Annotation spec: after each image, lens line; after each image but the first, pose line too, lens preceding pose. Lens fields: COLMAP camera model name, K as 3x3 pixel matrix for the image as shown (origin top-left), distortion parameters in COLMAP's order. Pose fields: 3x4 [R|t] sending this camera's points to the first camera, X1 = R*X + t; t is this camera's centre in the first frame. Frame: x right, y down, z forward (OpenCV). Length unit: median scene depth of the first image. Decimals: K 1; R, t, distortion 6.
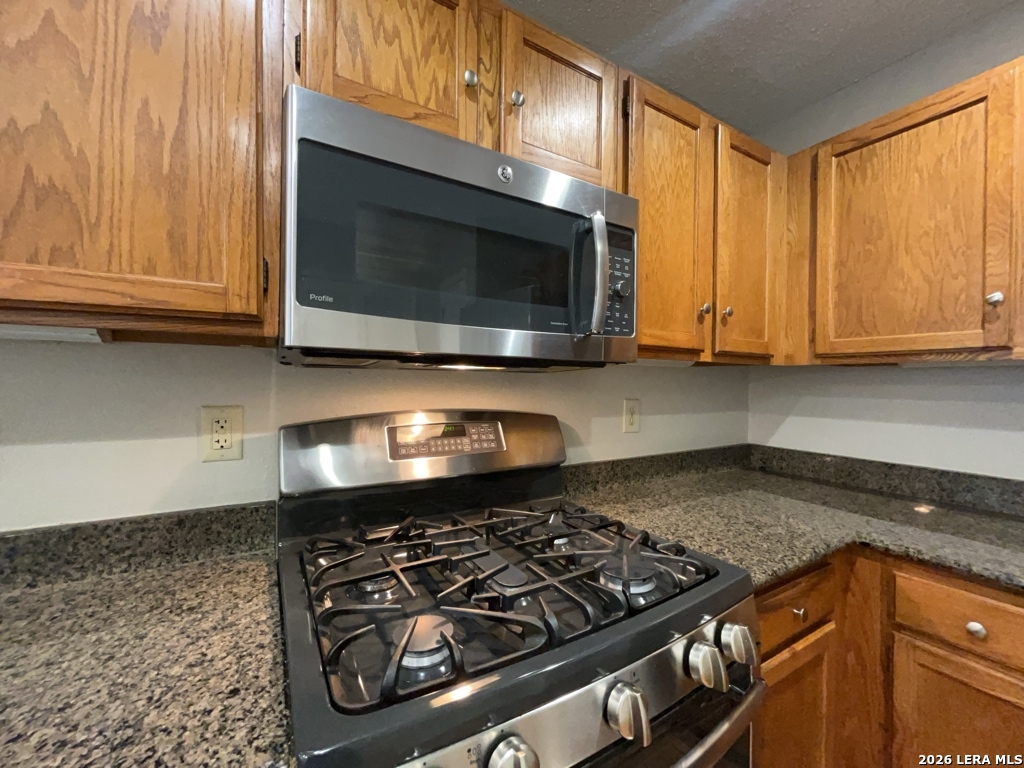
lens RADIAL K [[413.0, 0, 513.9], [0, 413.0, 382.7], [0, 0, 1]] dist [-0.003275, -0.000290]
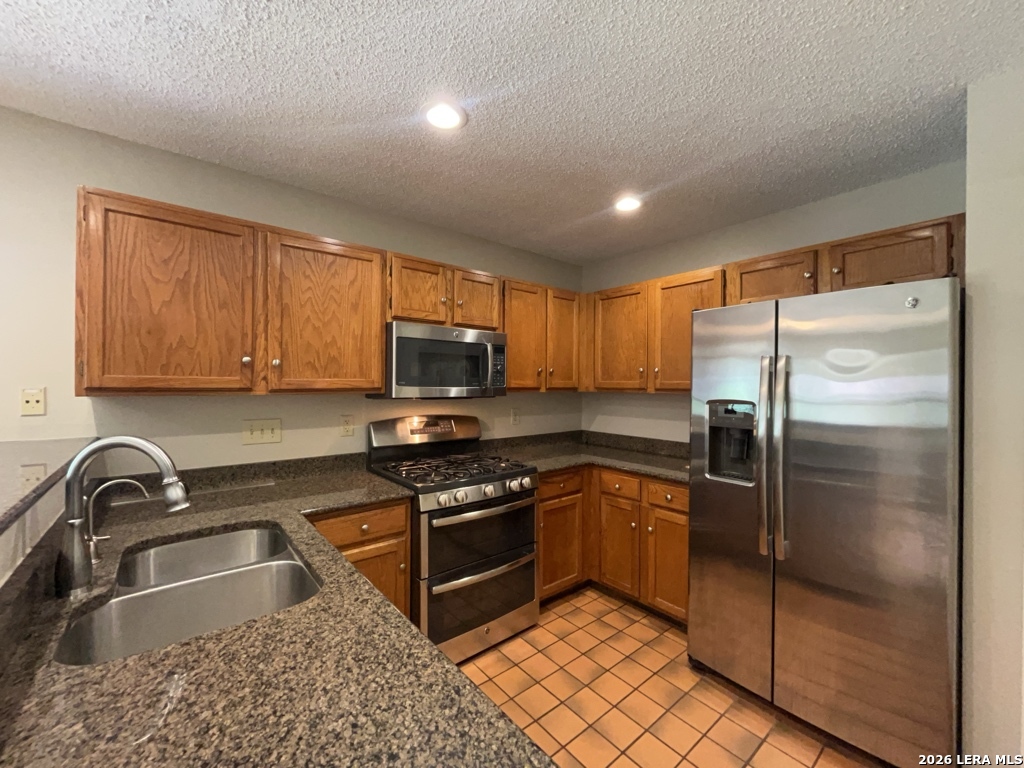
lens RADIAL K [[413.0, 0, 520.2], [0, 413.0, 383.0], [0, 0, 1]] dist [-0.003275, -0.000290]
pose [[0.985205, -0.002303, 0.171363, -0.054064], [0.002718, 0.999994, -0.002189, -0.107654], [-0.171357, 0.002622, 0.985206, -1.362920]]
